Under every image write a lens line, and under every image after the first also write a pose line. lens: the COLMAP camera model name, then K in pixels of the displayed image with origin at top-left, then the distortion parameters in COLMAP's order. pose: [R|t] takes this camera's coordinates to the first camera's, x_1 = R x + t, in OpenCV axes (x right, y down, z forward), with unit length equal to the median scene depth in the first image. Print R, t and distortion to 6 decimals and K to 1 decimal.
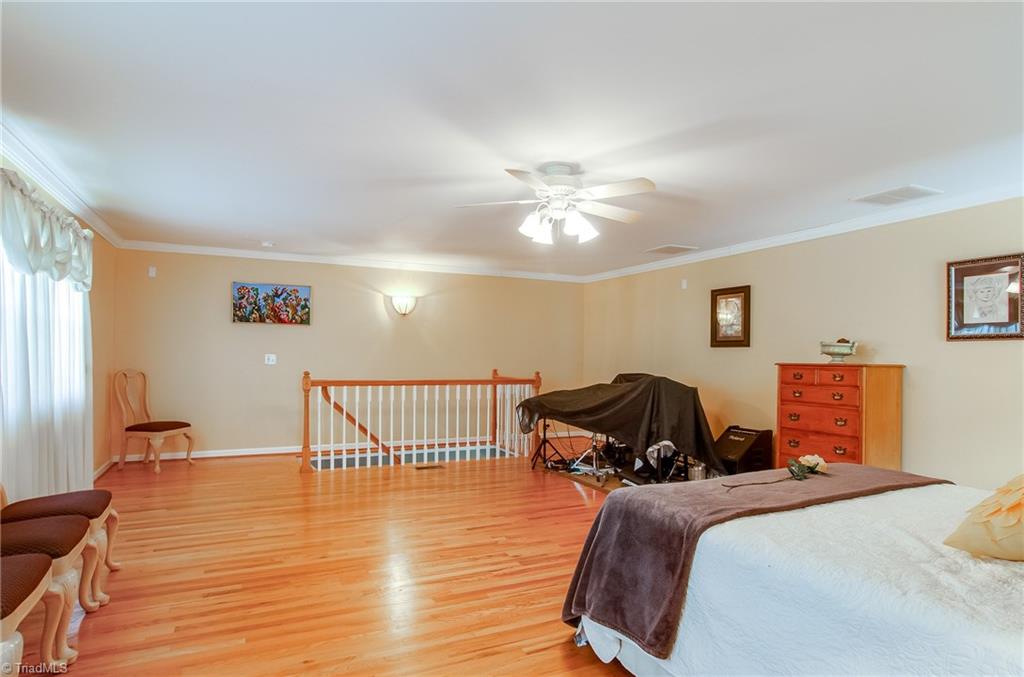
lens RADIAL K [[550.2, 0, 513.6], [0, 550.2, 345.4], [0, 0, 1]] dist [-0.025115, 0.001113]
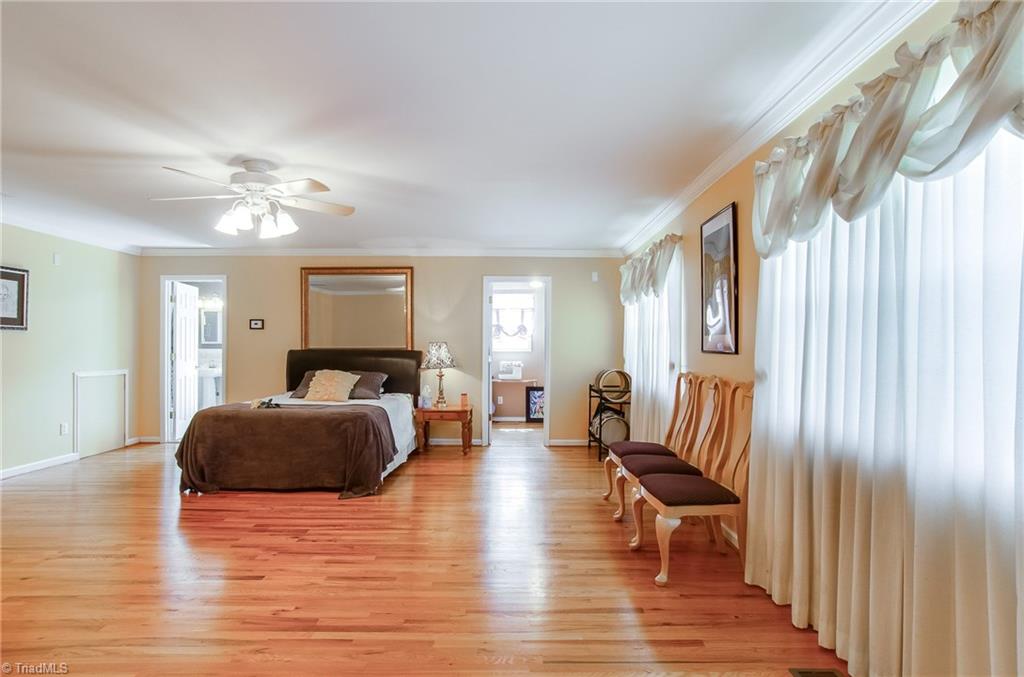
lens RADIAL K [[550.2, 0, 513.6], [0, 550.2, 345.4], [0, 0, 1]] dist [-0.025115, 0.001113]
pose [[-0.891425, -0.006030, 0.453128, -0.851837], [-0.012167, 0.999869, -0.010630, 0.023465], [-0.453005, -0.014989, -0.891382, 1.775542]]
